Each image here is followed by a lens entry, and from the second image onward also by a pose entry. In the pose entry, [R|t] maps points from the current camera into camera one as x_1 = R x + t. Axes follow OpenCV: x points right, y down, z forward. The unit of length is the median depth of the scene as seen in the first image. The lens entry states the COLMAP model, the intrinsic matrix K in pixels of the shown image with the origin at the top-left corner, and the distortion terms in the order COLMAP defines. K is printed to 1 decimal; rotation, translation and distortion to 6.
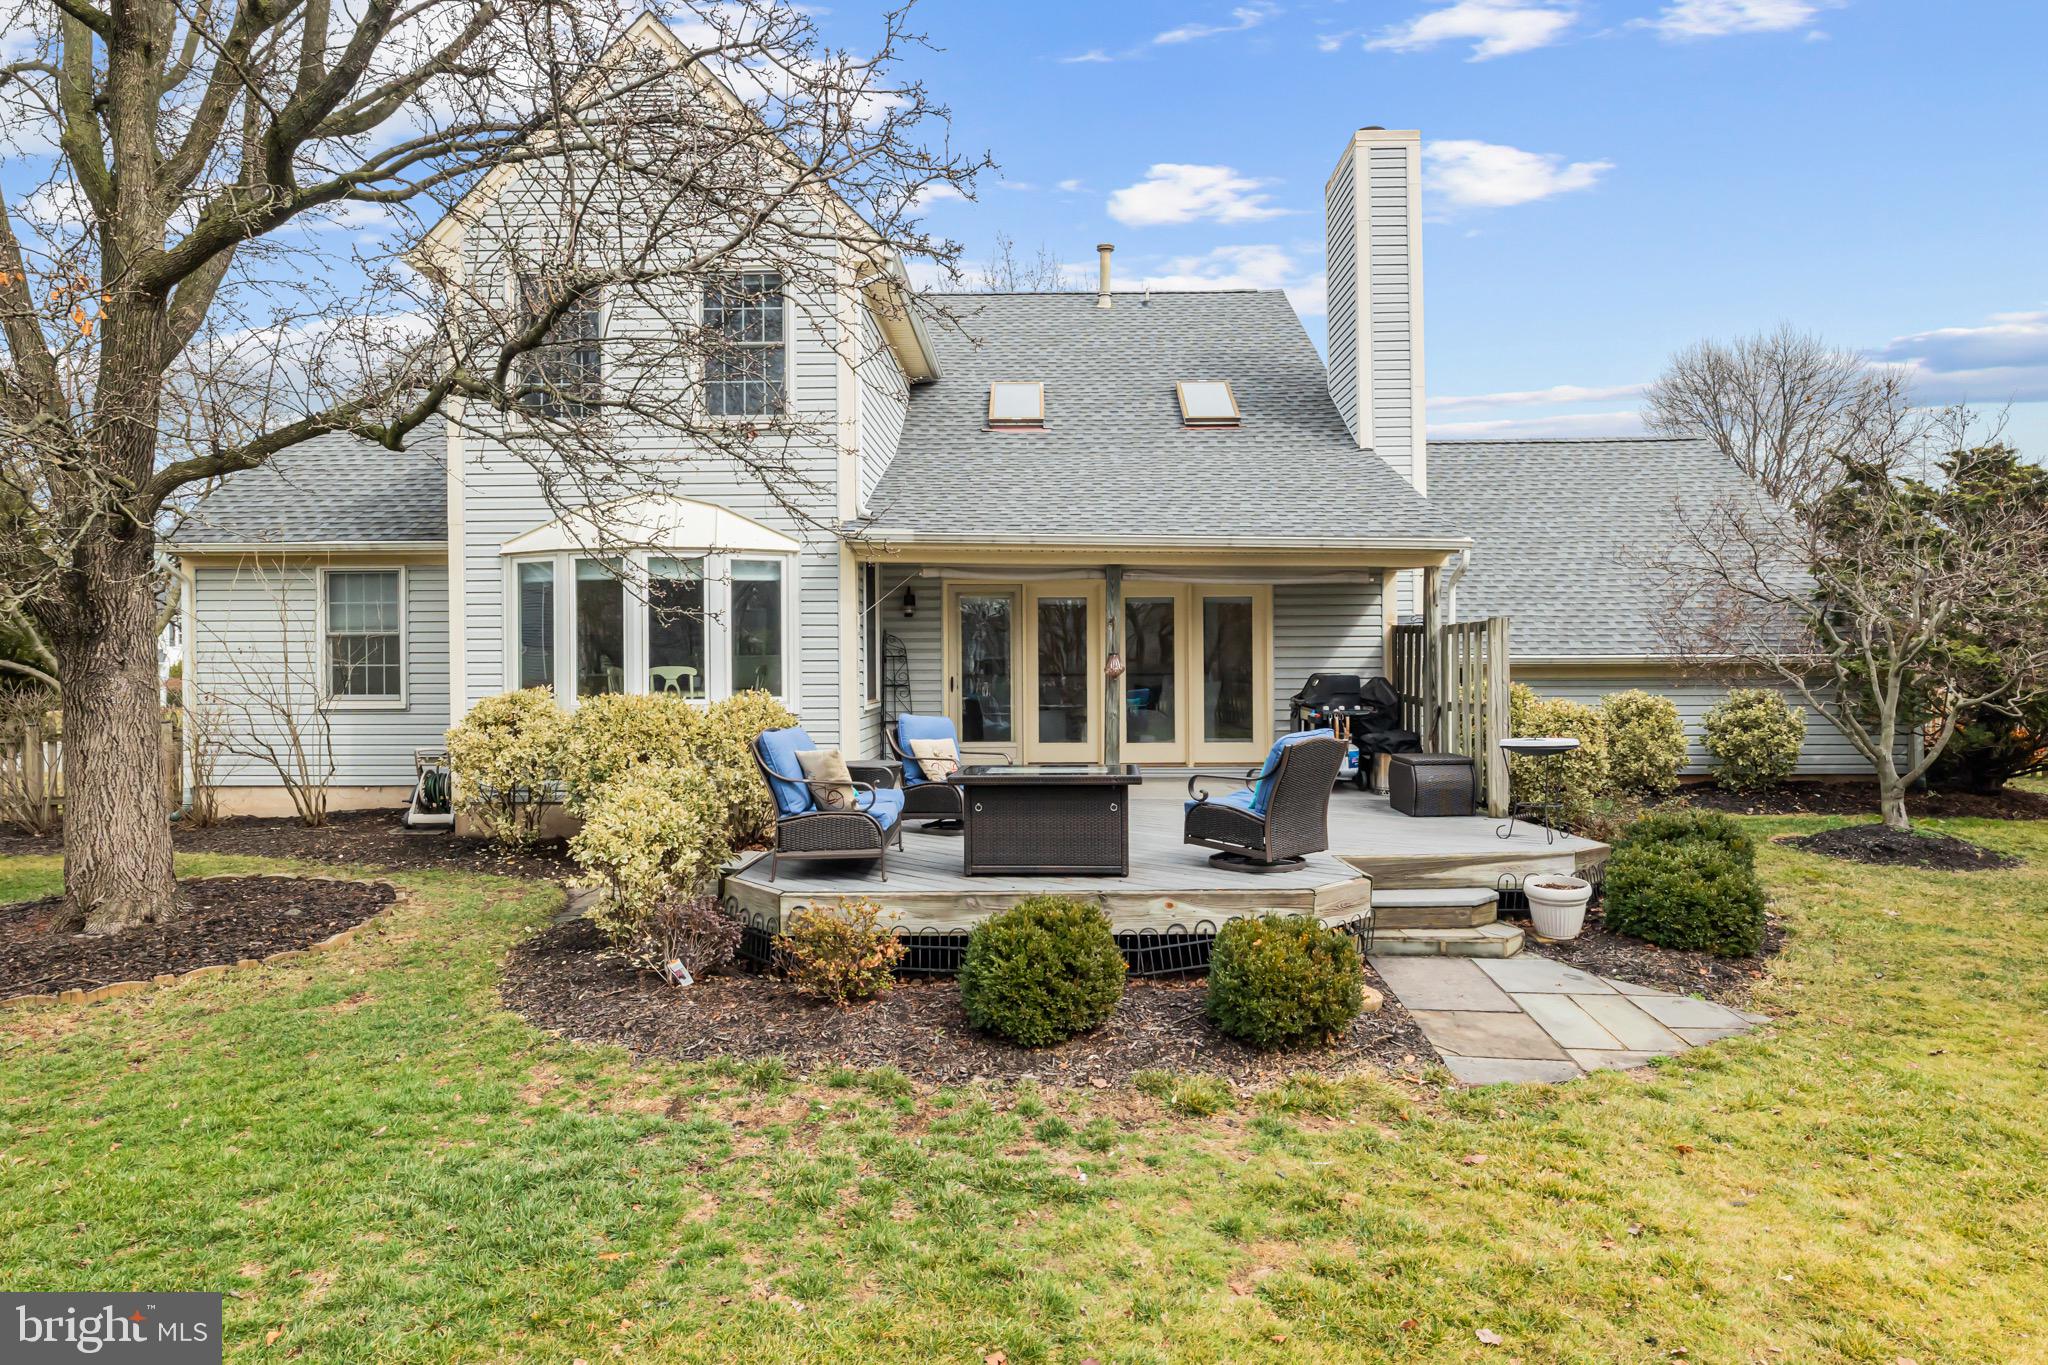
lens RADIAL K [[1214.7, 0, 1024.0], [0, 1214.7, 682.5], [0, 0, 1]] dist [0.001689, -0.000188]
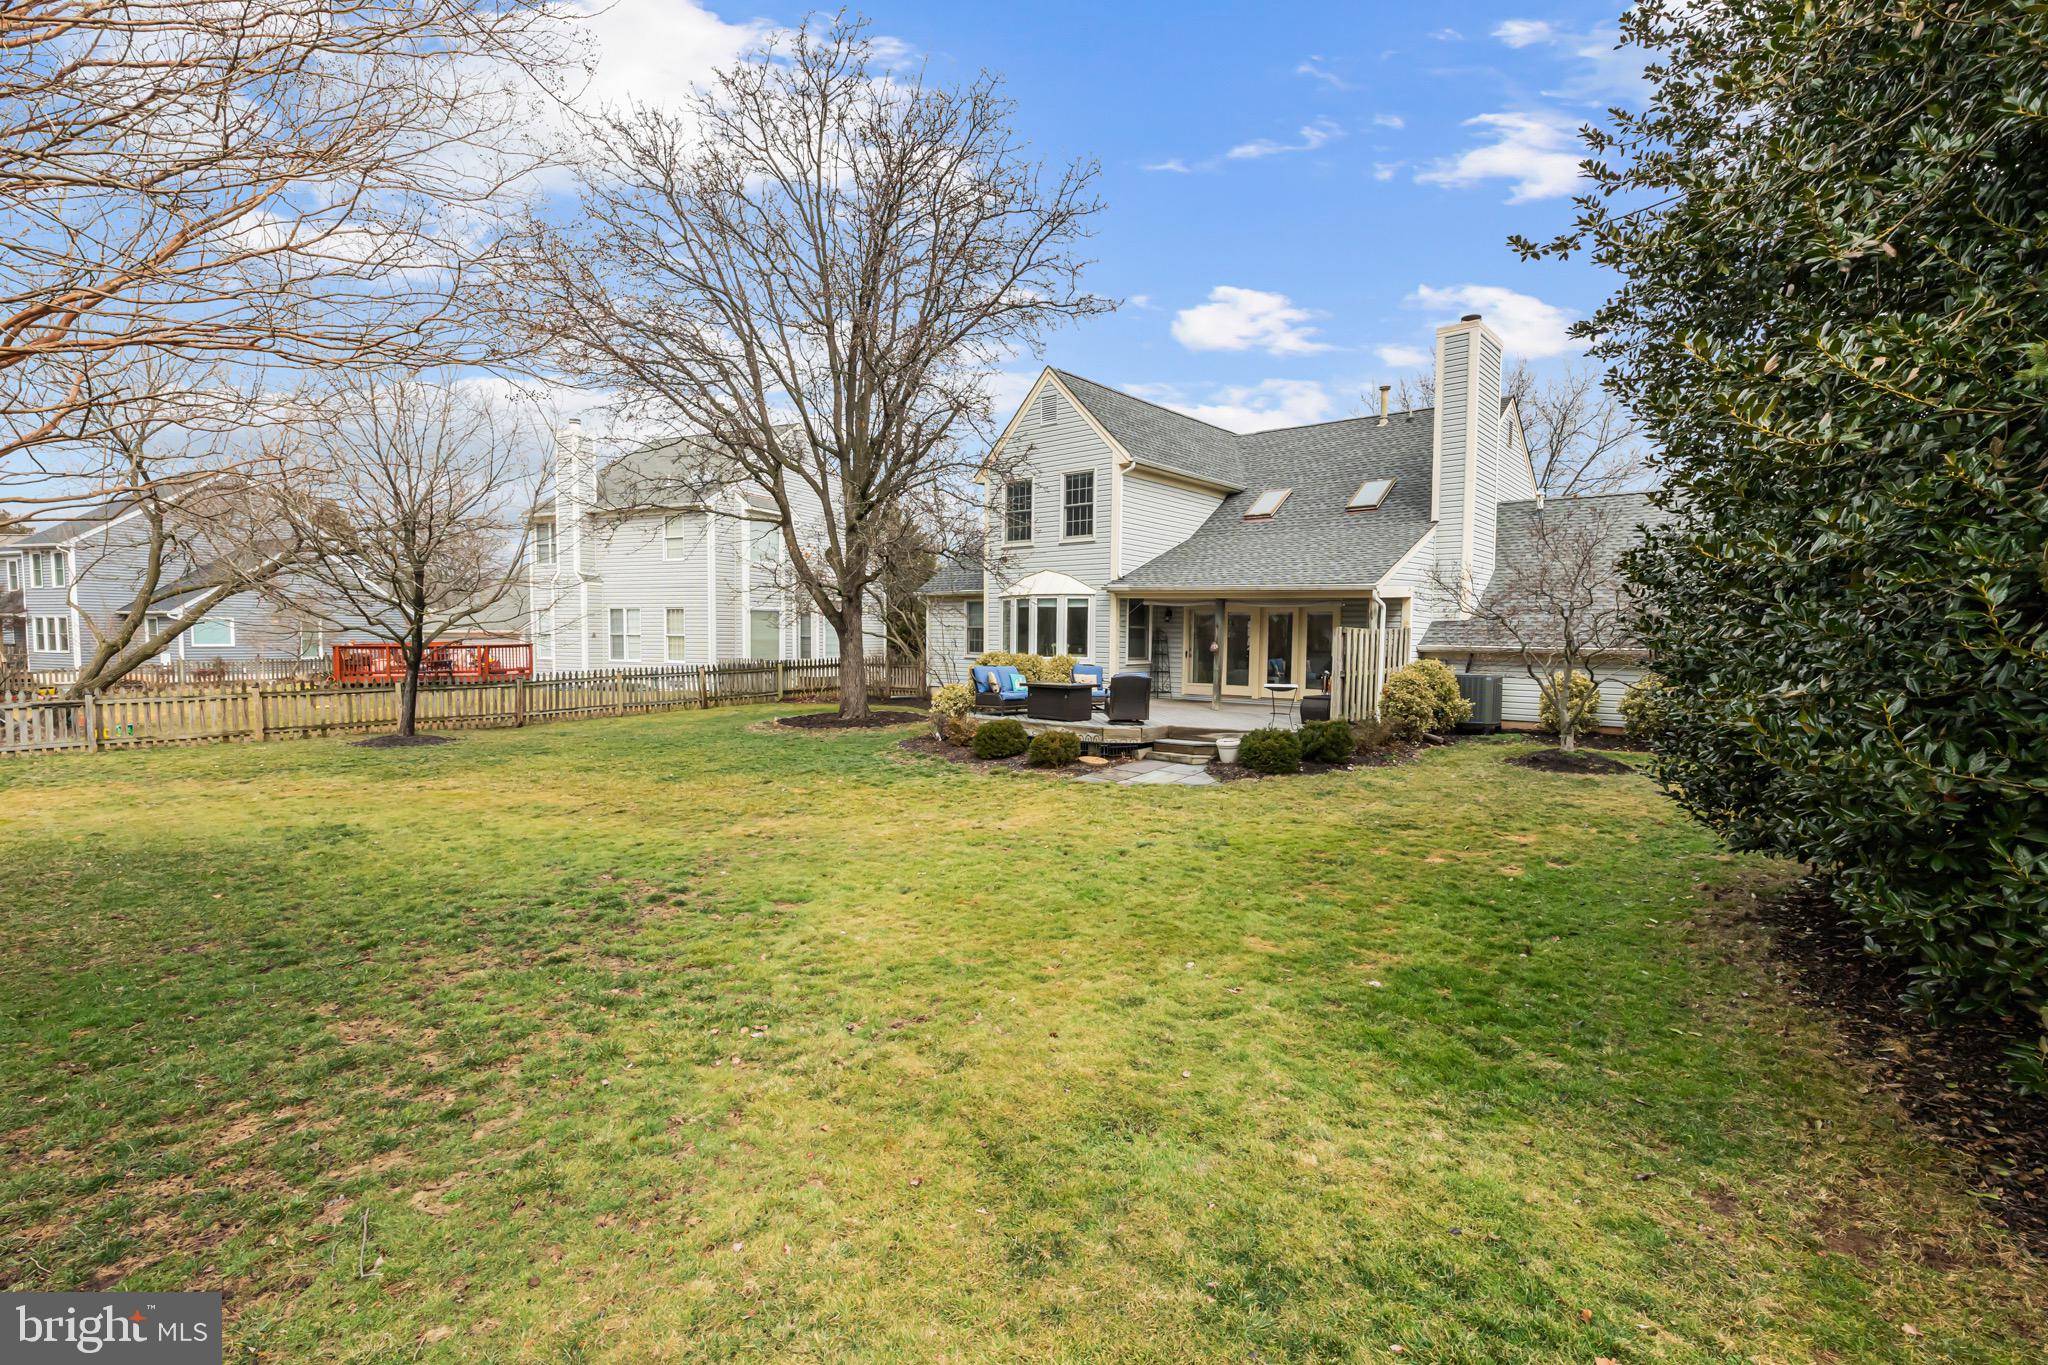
lens RADIAL K [[921.1, 0, 1027.4], [0, 921.1, 706.1], [0, 0, 1]] dist [0.001608, 0.000115]
pose [[0.769748, 0.062888, -0.635243, 0.836808], [-0.025676, 0.997380, 0.067626, -0.011244], [0.637832, -0.035745, 0.769346, -0.433108]]
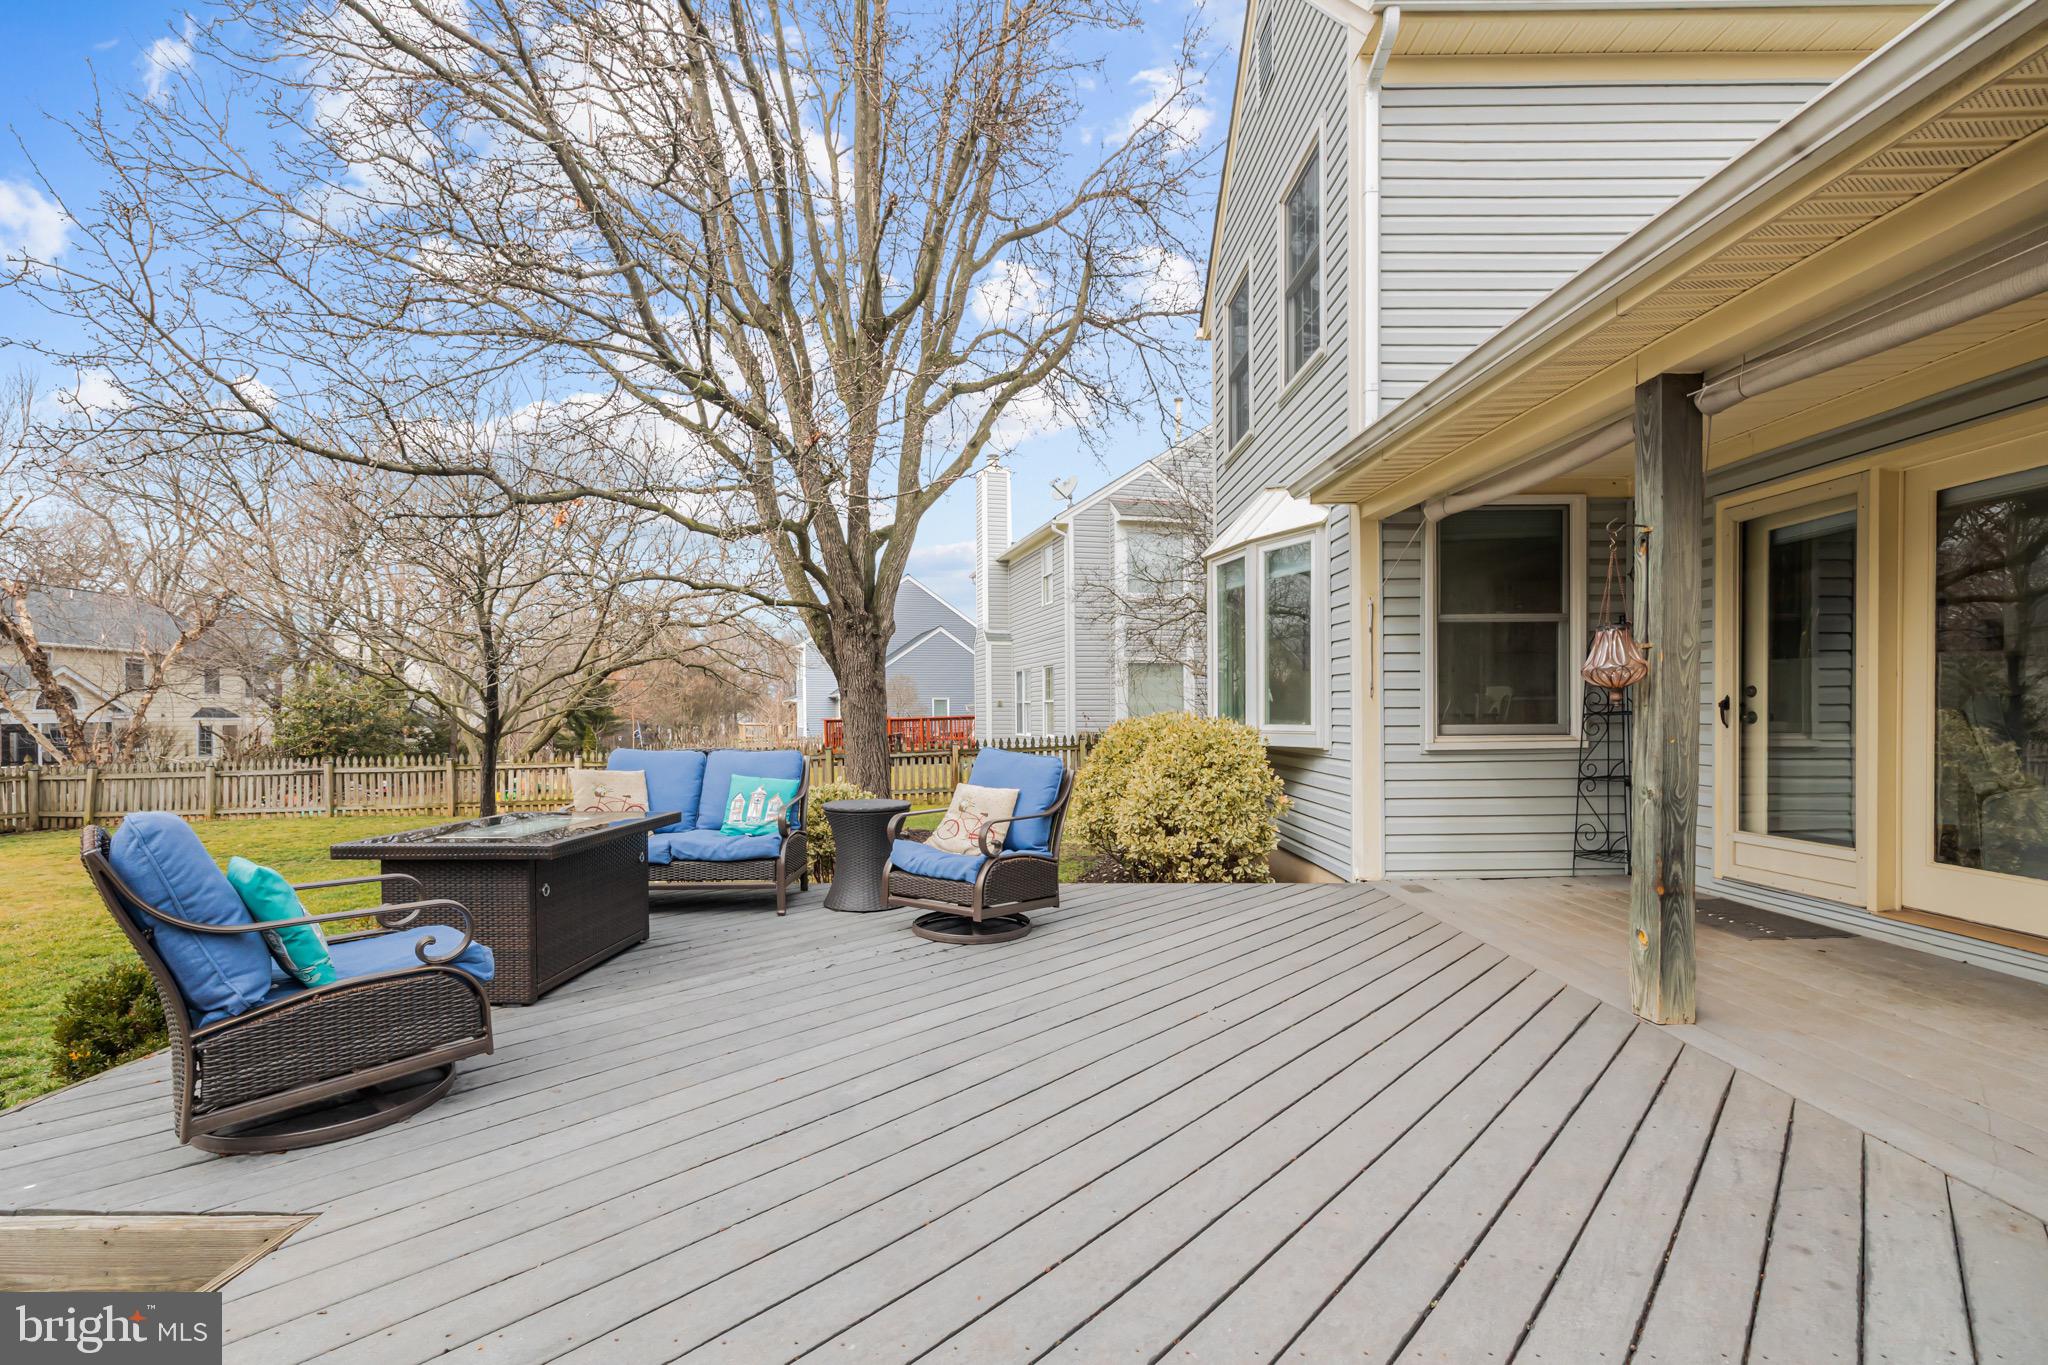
lens RADIAL K [[892.3, 0, 1015.3], [0, 892.3, 730.6], [0, 0, 1]] dist [0.001632, 0.000353]
pose [[0.019936, 0.027480, -0.999424, 0.339439], [-0.006778, 0.999603, 0.027350, 0.001321], [0.999778, 0.006229, 0.020114, 0.807856]]
